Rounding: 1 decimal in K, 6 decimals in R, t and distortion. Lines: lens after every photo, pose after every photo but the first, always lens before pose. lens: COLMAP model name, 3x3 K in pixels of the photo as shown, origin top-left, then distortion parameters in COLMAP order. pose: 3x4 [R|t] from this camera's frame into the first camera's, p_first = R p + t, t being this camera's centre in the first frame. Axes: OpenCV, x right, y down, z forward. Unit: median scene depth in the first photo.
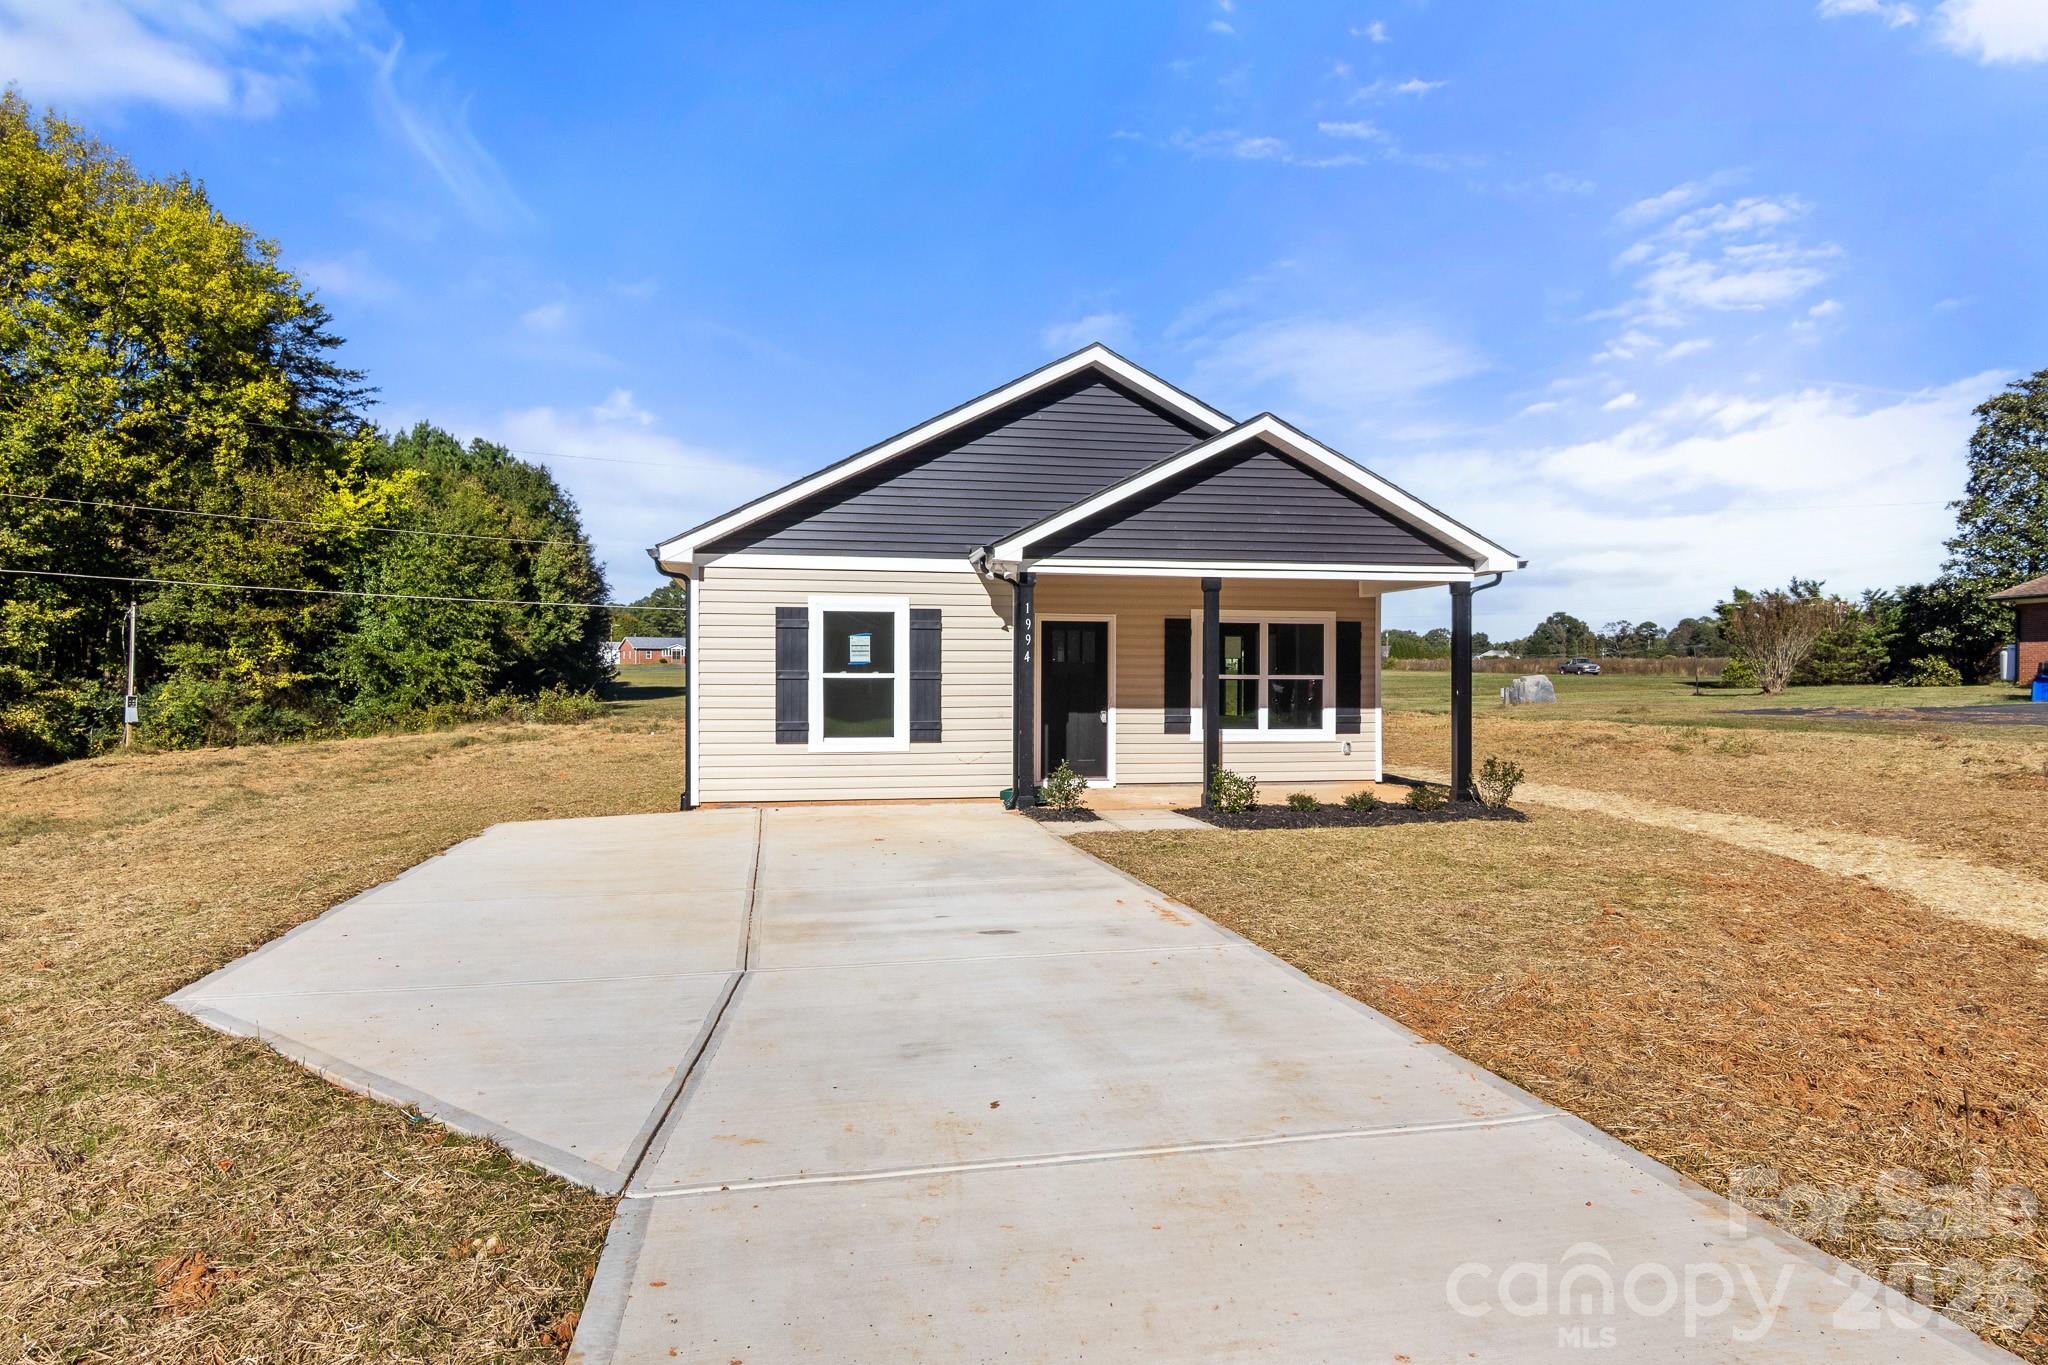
lens RADIAL K [[1289.0, 0, 1025.5], [0, 1289.0, 681.2], [0, 0, 1]] dist [0.008325, 0.007257]
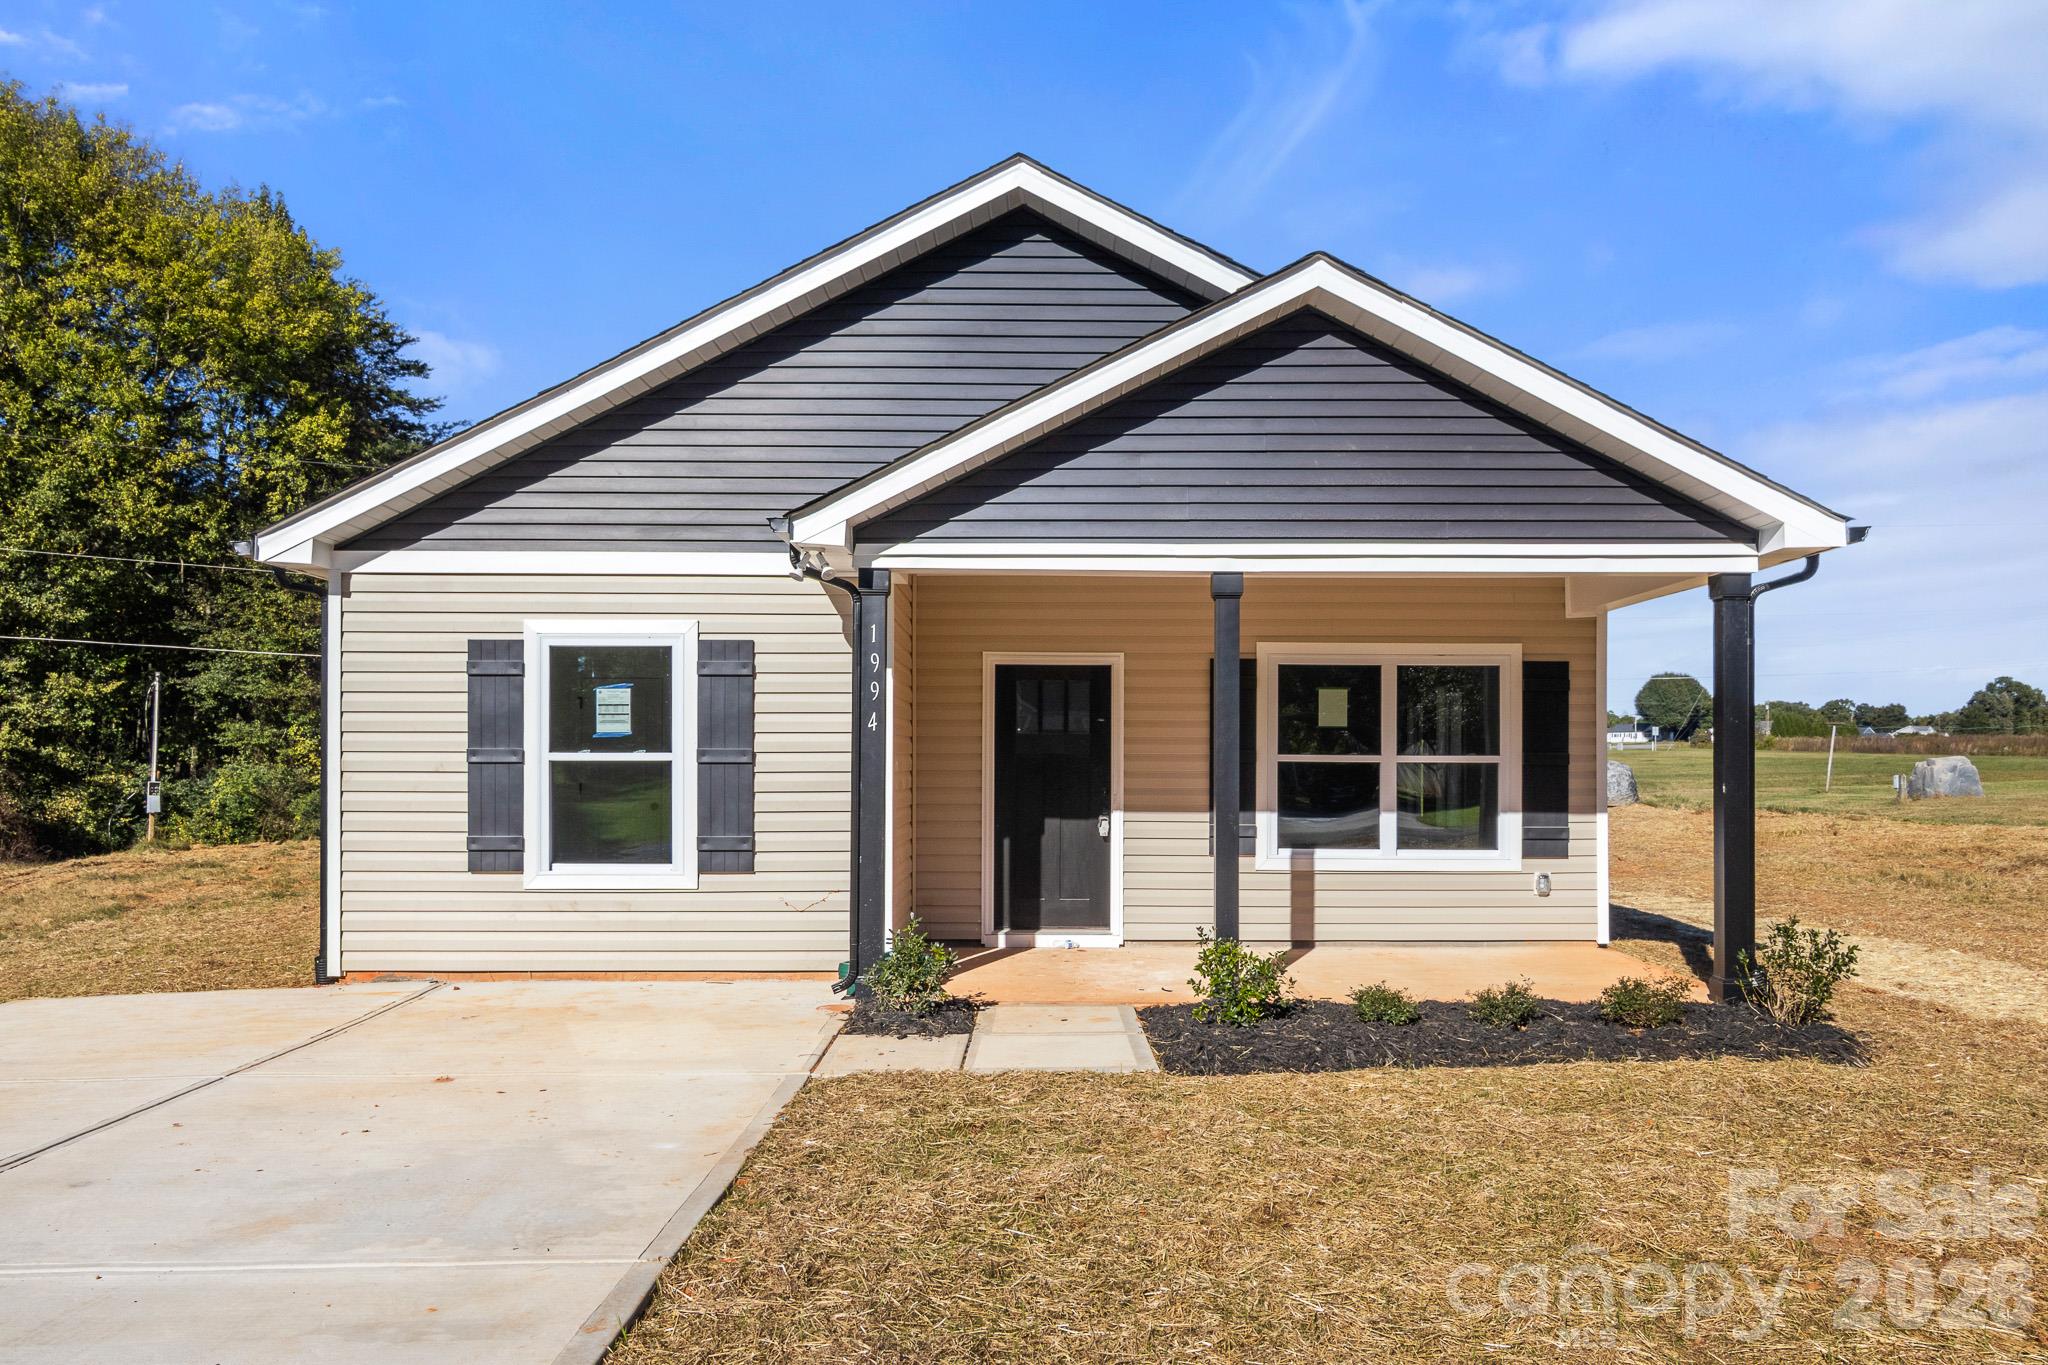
lens RADIAL K [[1457.3, 0, 1054.2], [0, 1457.3, 751.9], [0, 0, 1]] dist [0.012565, -0.001453]
pose [[0.983087, -0.001352, -0.183134, 0.160569], [-0.000203, 0.999964, -0.008472, -0.000809], [0.183138, 0.008366, 0.983052, 0.339253]]
